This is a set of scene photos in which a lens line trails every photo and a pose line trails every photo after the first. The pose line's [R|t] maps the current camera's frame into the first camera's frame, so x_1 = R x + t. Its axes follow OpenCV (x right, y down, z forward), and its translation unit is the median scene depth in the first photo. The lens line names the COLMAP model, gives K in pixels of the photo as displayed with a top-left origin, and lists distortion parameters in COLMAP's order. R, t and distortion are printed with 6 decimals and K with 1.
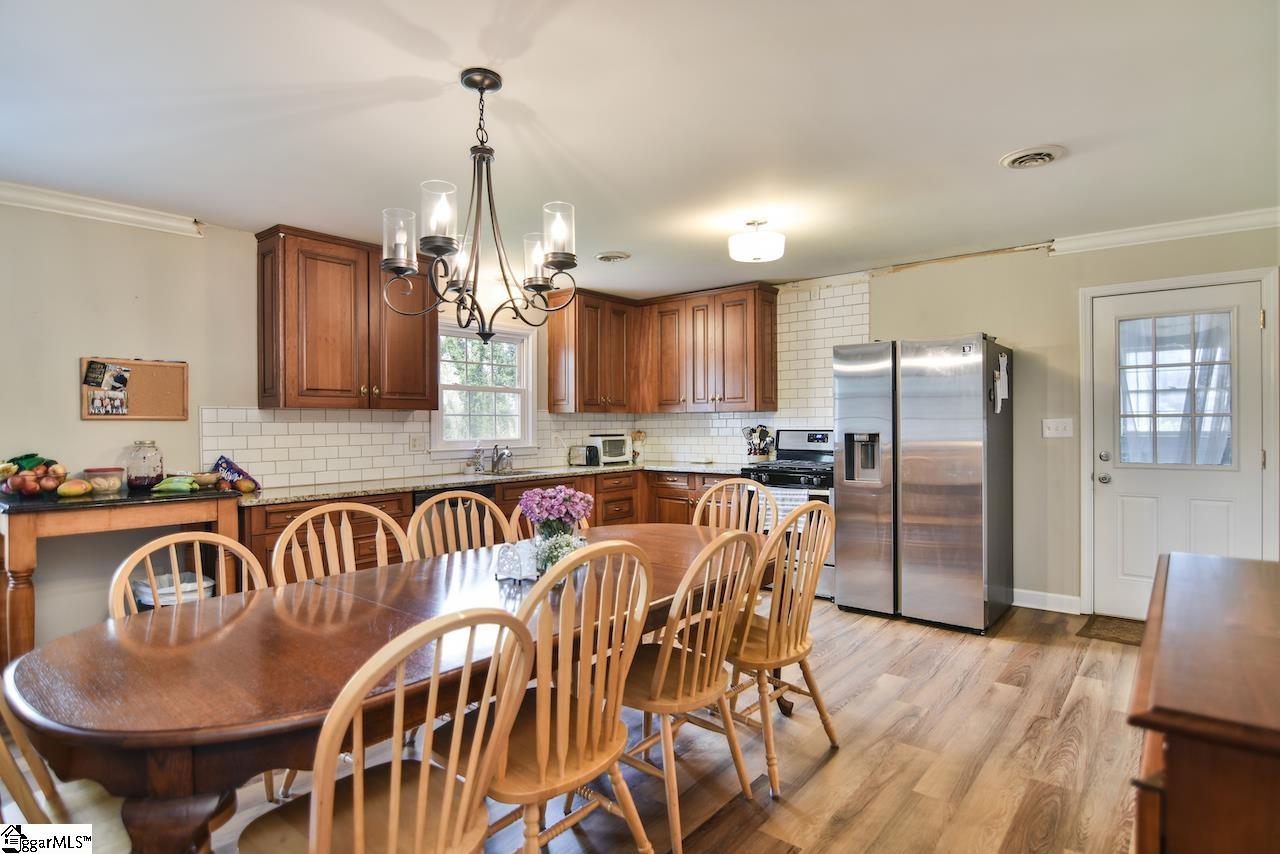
lens RADIAL K [[657.3, 0, 641.7], [0, 657.3, 426.5], [0, 0, 1]] dist [-0.000166, 0.000011]
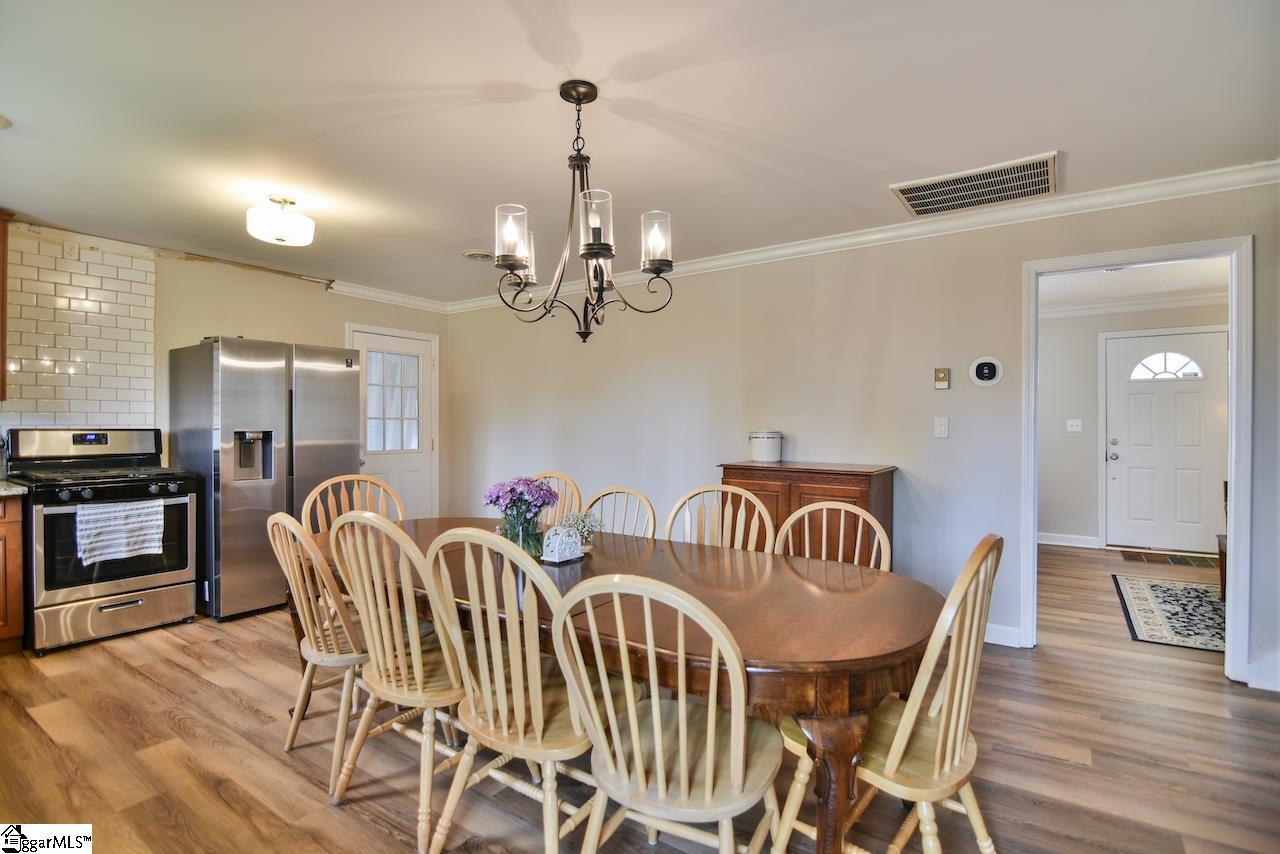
lens RADIAL K [[619.7, 0, 642.9], [0, 619.7, 426.0], [0, 0, 1]] dist [-0.004059, -0.008753]
pose [[-0.085989, 0.004795, 0.996285, -0.490307], [0.002174, 0.999987, -0.004626, 0.006325], [-0.996294, 0.001768, -0.085998, 0.386994]]
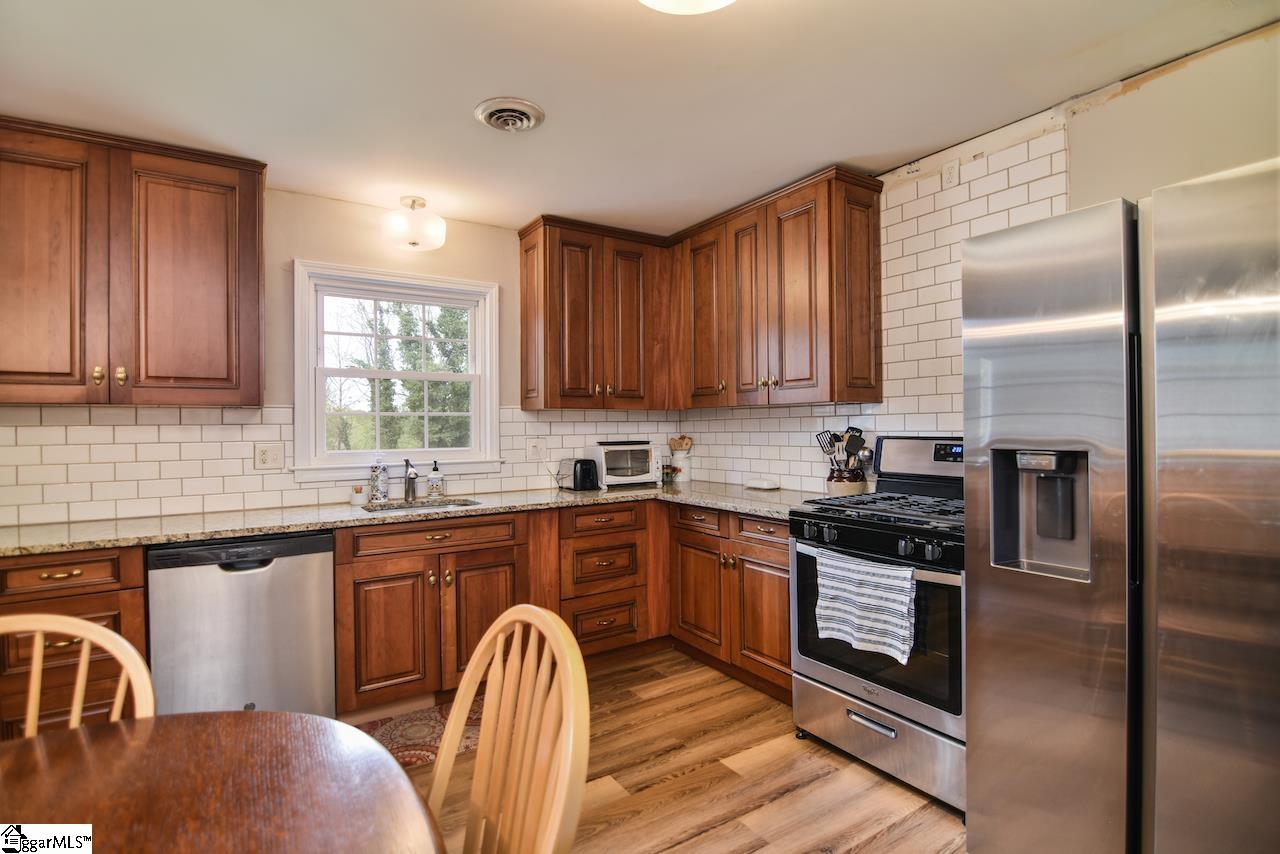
lens RADIAL K [[619.7, 0, 642.9], [0, 619.7, 426.0], [0, 0, 1]] dist [-0.004059, -0.008753]
pose [[0.956135, -0.003695, -0.292905, 0.168359], [0.003147, 0.999992, -0.002341, -0.002929], [0.292911, 0.001317, 0.956139, 0.447479]]
